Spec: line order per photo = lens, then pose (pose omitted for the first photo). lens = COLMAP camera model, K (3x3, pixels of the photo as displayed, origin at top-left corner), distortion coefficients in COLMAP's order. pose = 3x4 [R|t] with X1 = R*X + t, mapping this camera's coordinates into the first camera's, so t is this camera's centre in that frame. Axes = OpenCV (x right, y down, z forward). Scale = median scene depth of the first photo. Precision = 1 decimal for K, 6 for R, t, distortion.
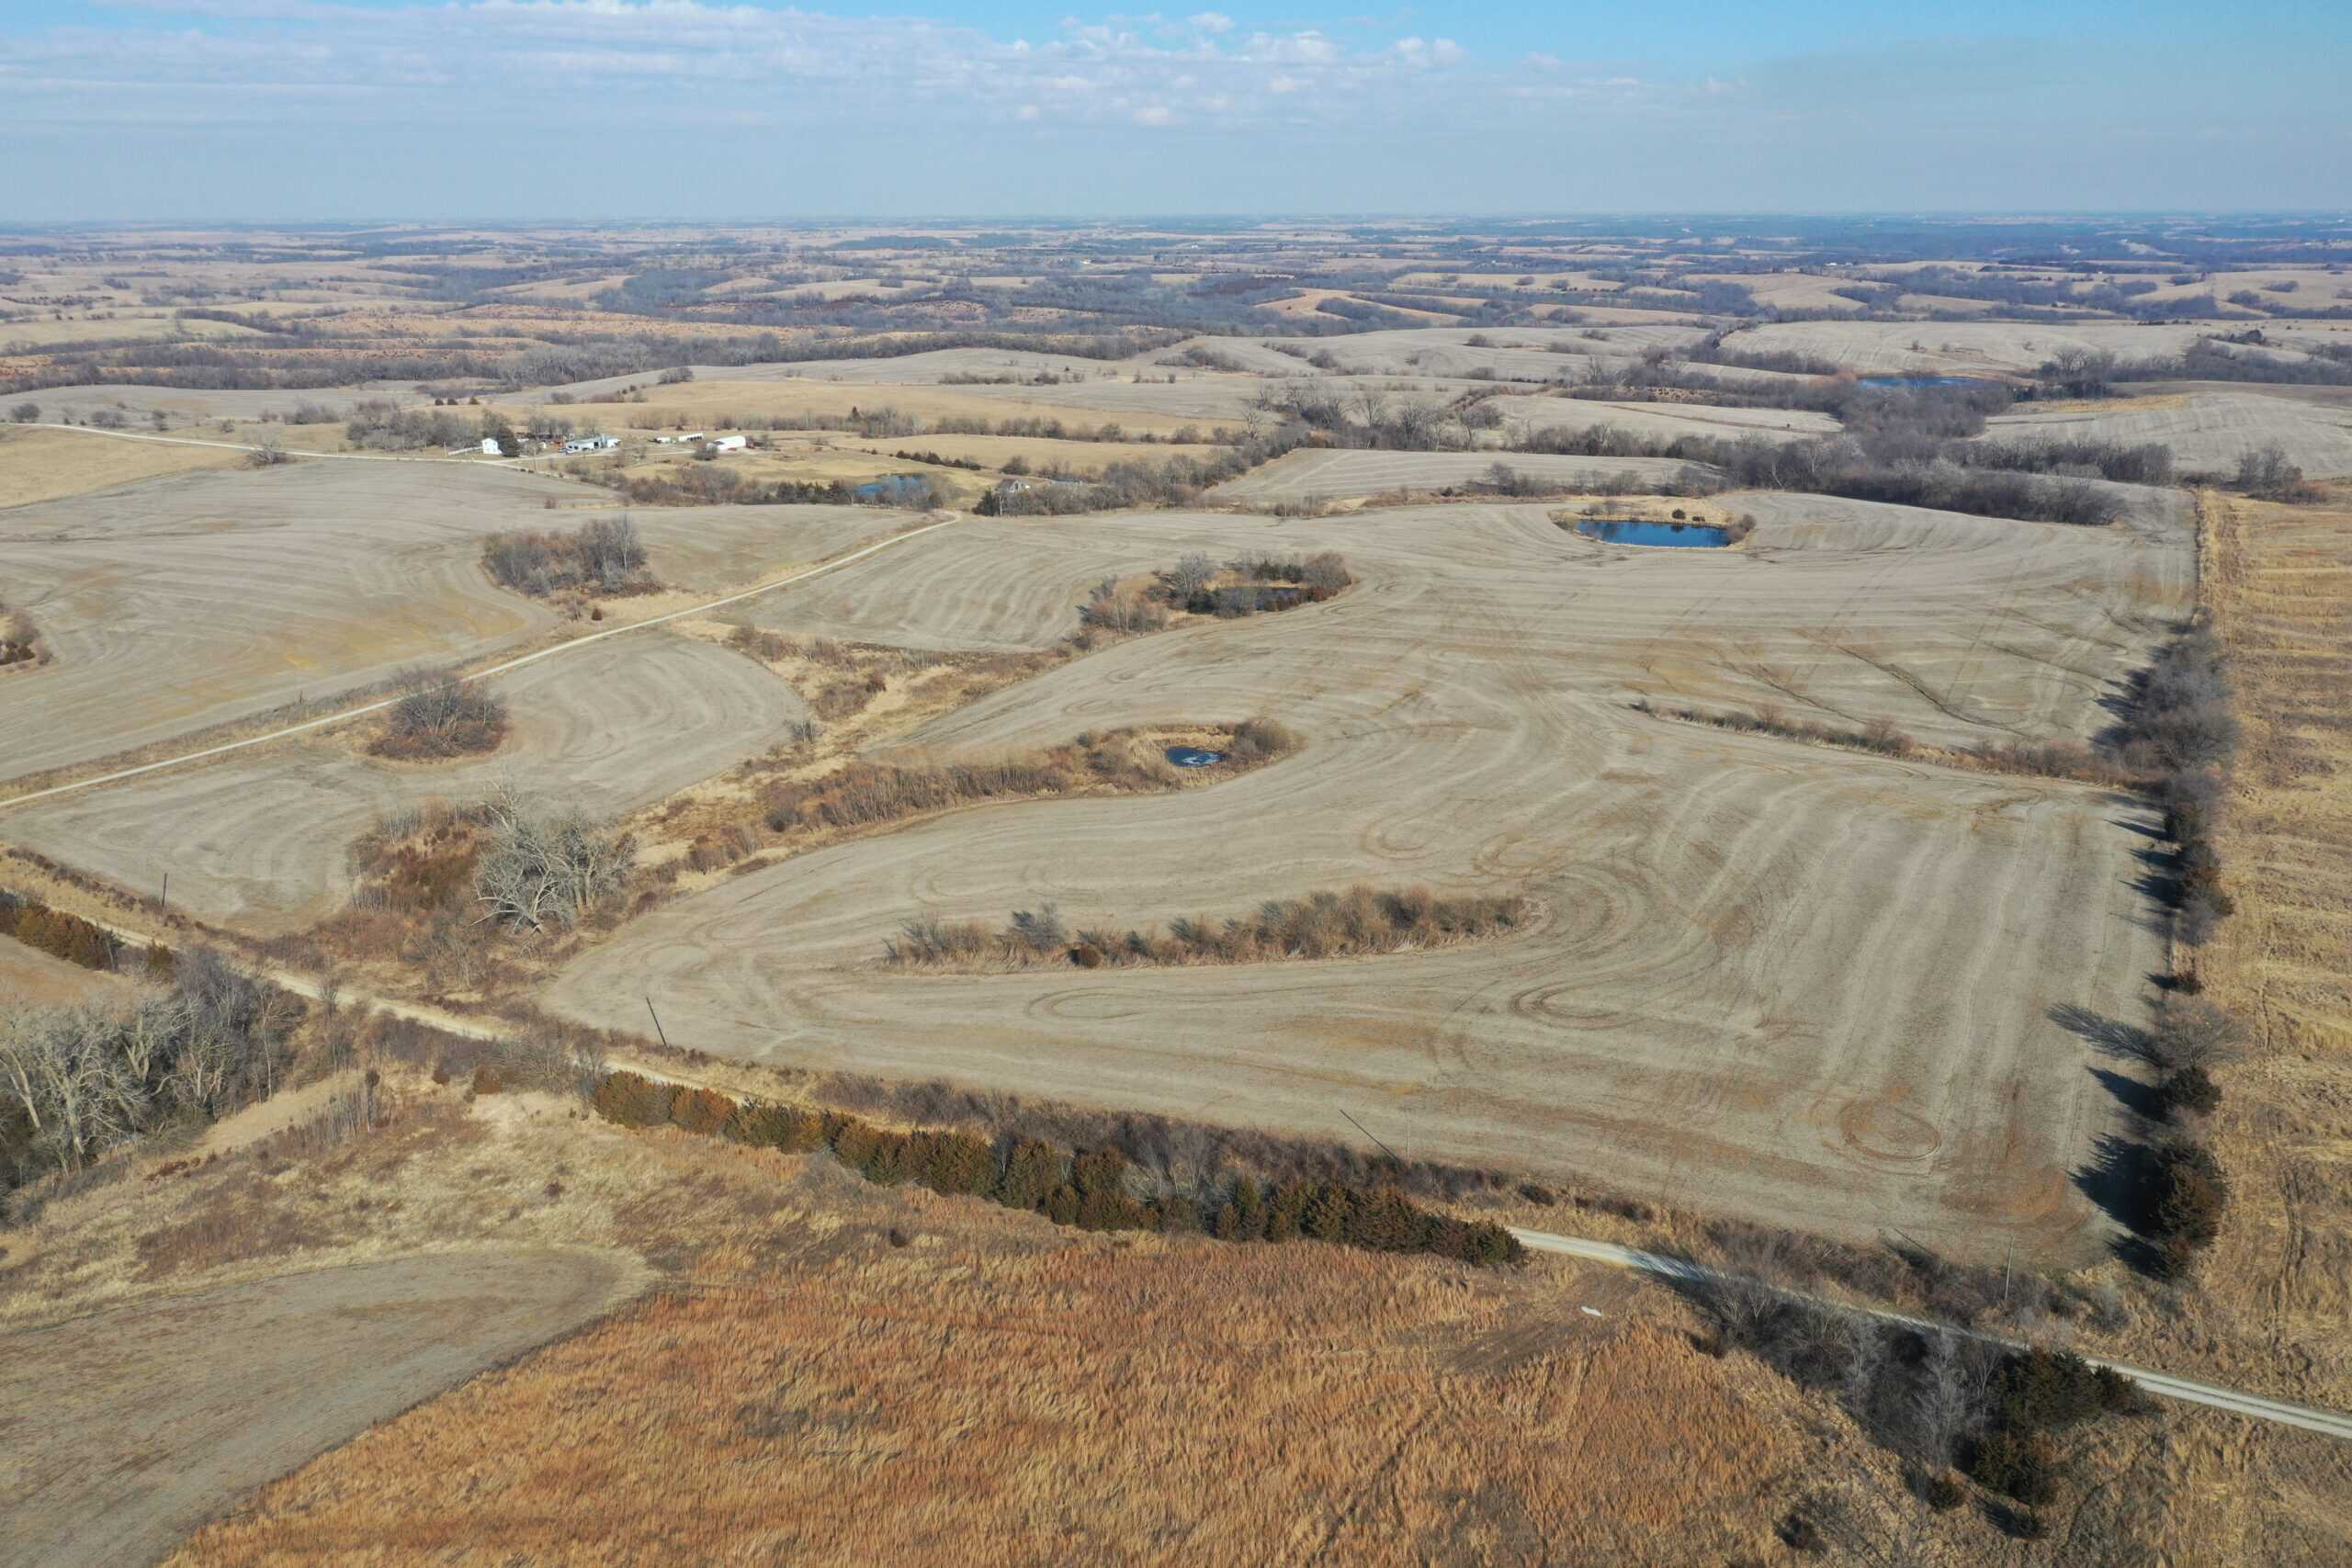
lens RADIAL K [[1861.6, 0, 1161.4], [0, 1861.6, 781.1], [0, 0, 1]] dist [-0.005821, 0.002605]
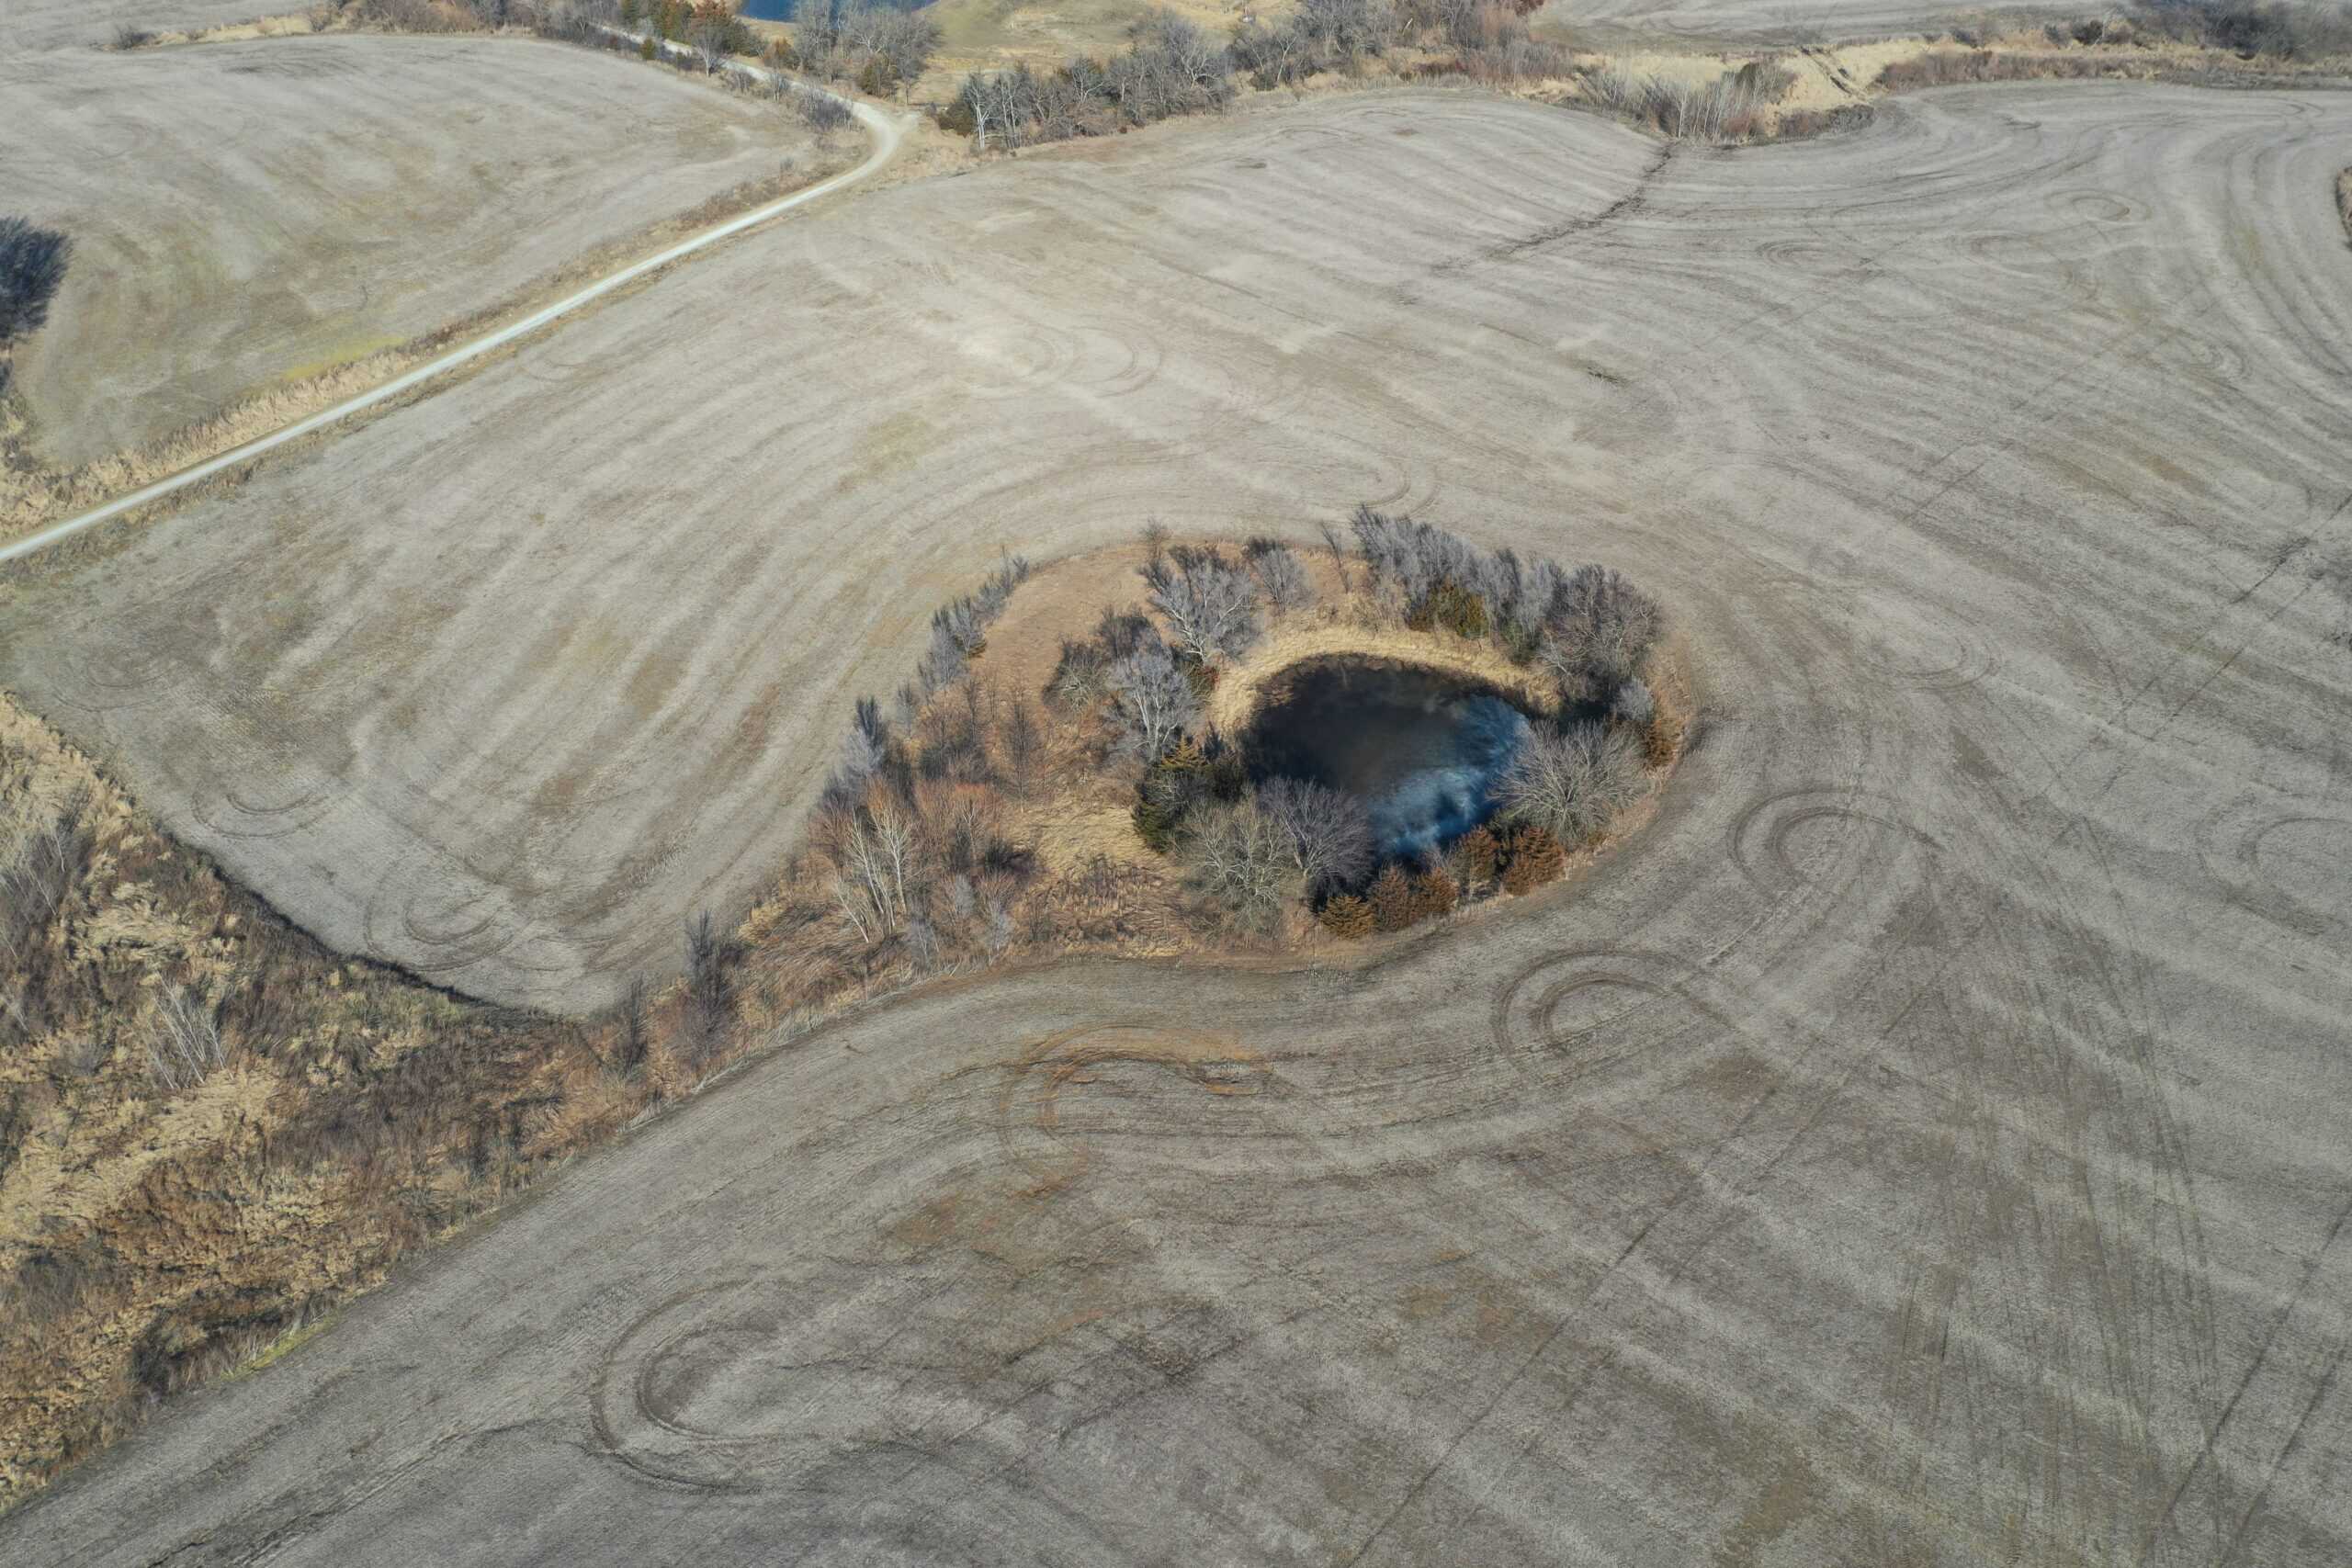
lens RADIAL K [[1861.6, 0, 1166.8], [0, 1861.6, 781.3], [0, 0, 1]] dist [-0.005821, 0.002605]
pose [[0.966484, 0.153914, -0.205474, 0.047195], [-0.064185, 0.919804, 0.387092, -0.122284], [0.248575, -0.360929, 0.898855, 0.387188]]
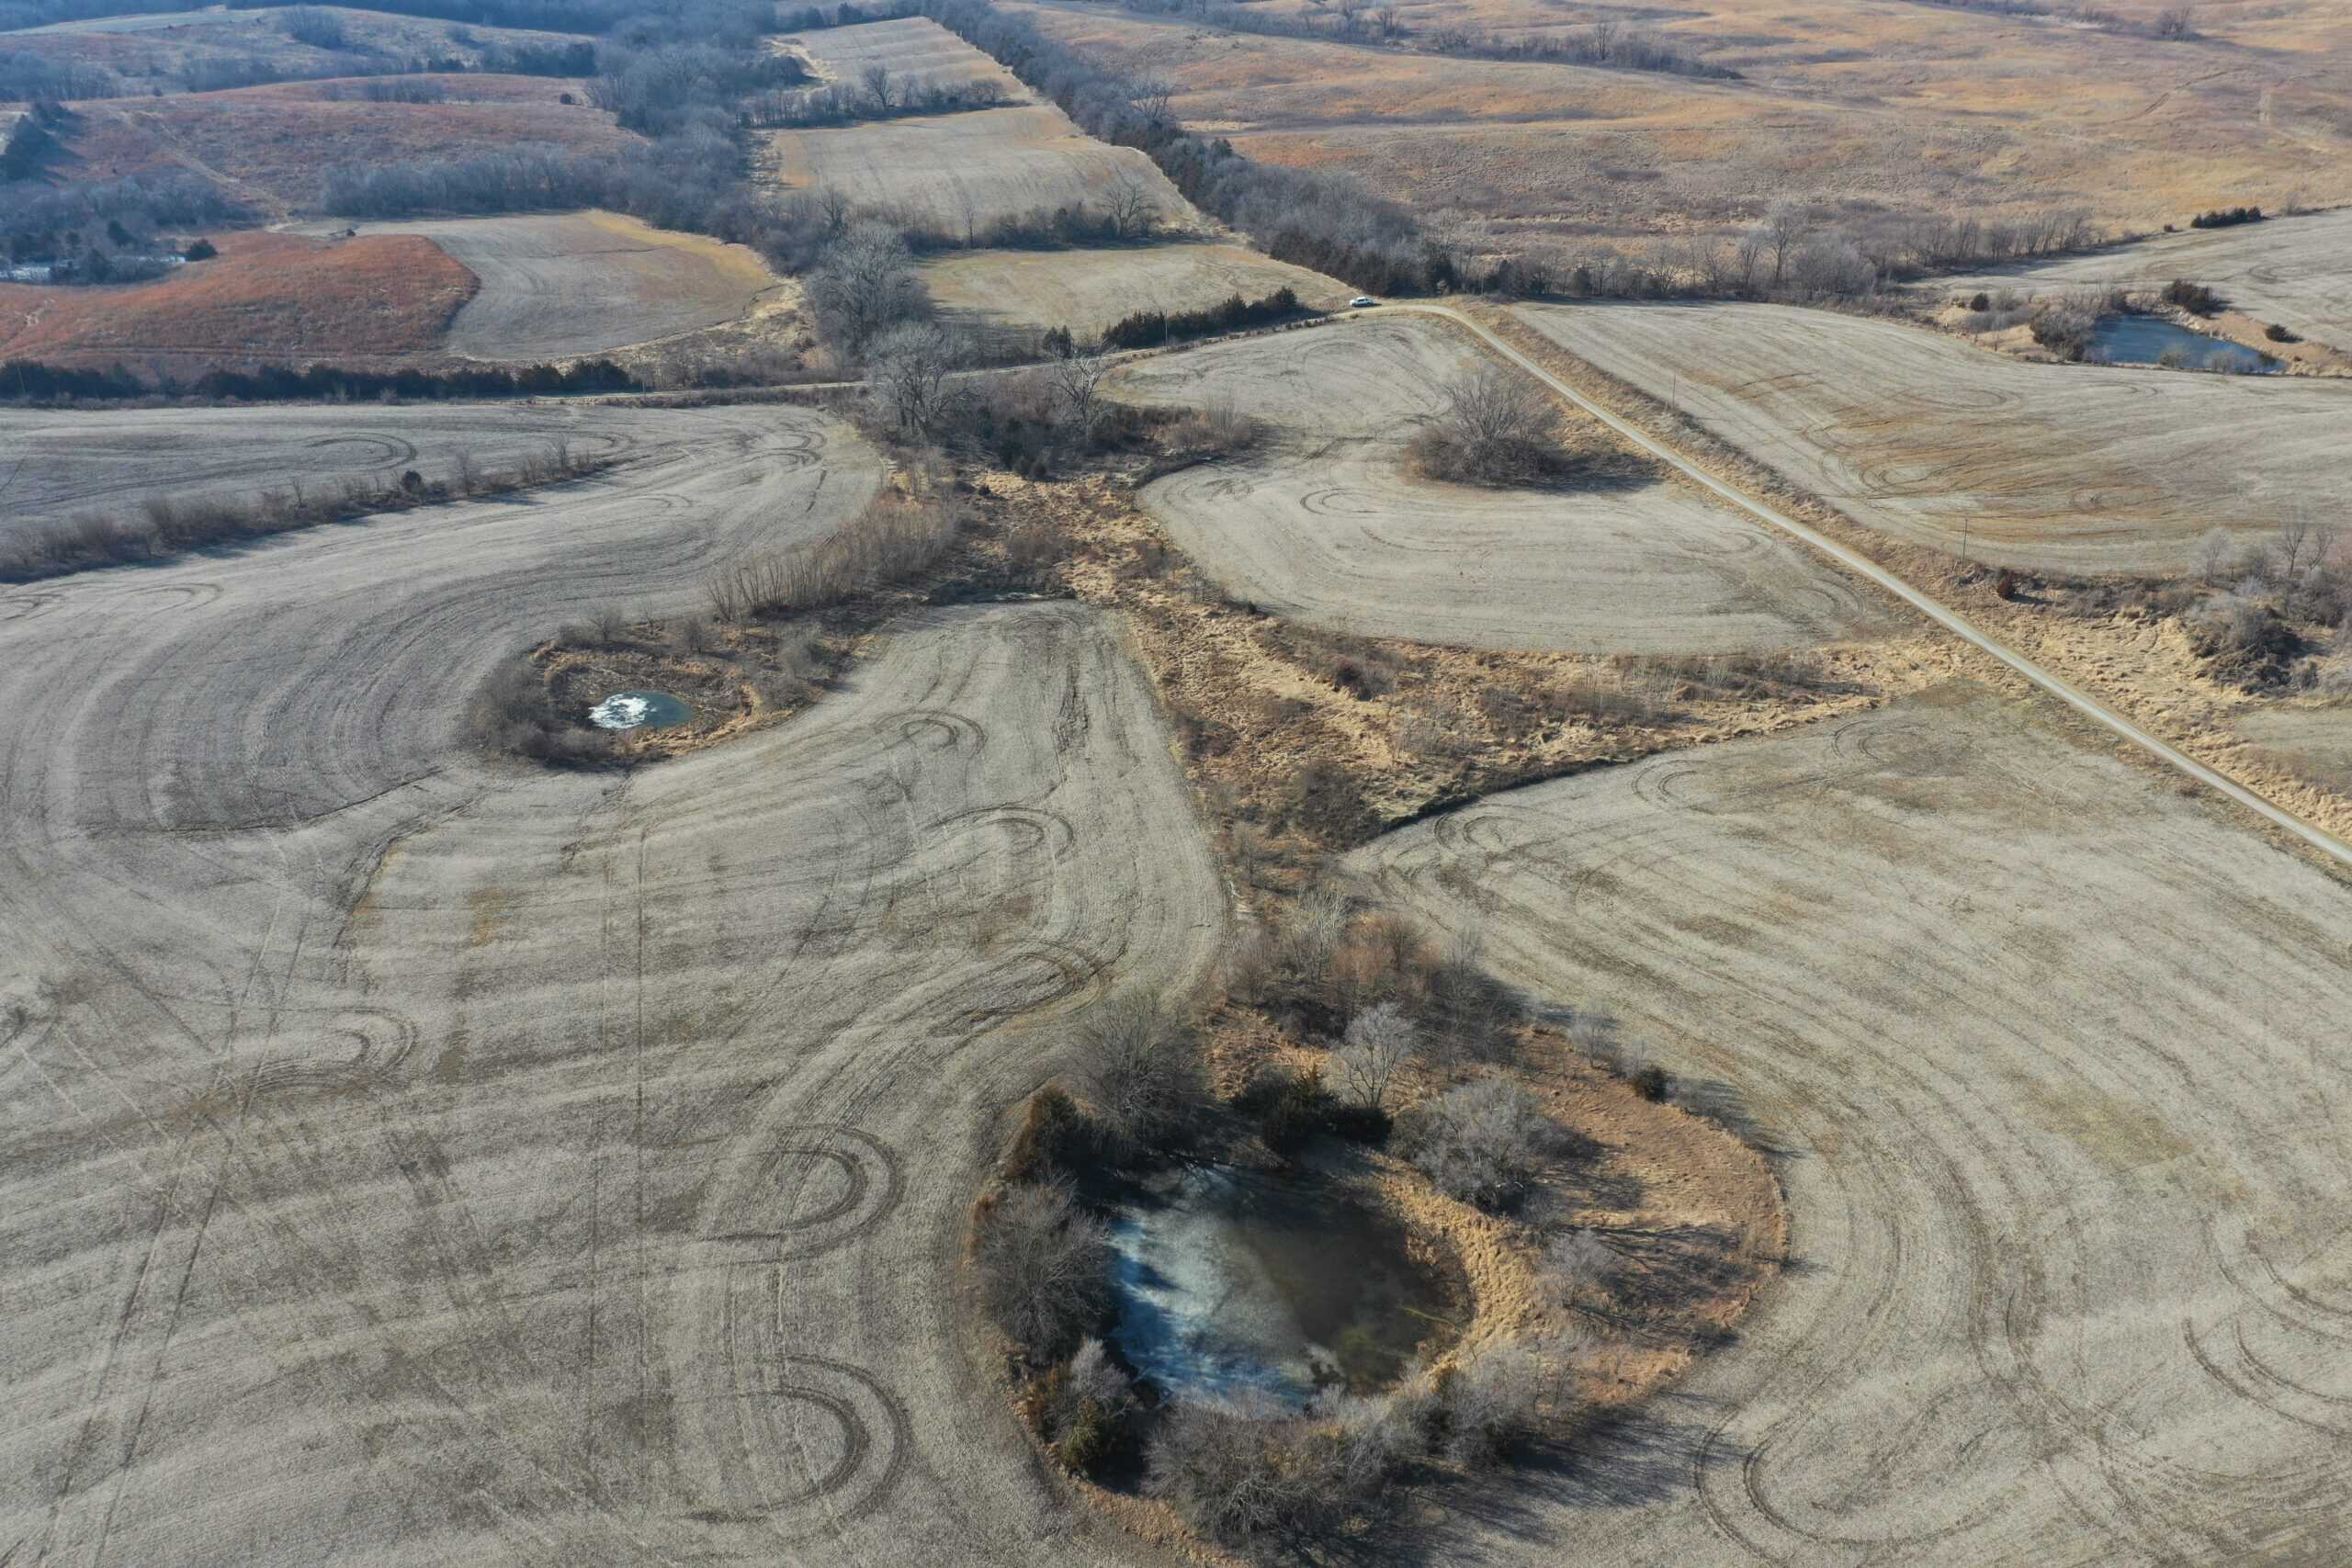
lens RADIAL K [[1861.6, 0, 1175.5], [0, 1861.6, 781.6], [0, 0, 1]] dist [-0.005821, 0.002605]
pose [[-0.718086, 0.337743, -0.608508, 0.117856], [-0.204380, 0.733459, 0.648279, -0.187587], [0.665268, 0.589888, -0.457659, 0.600746]]
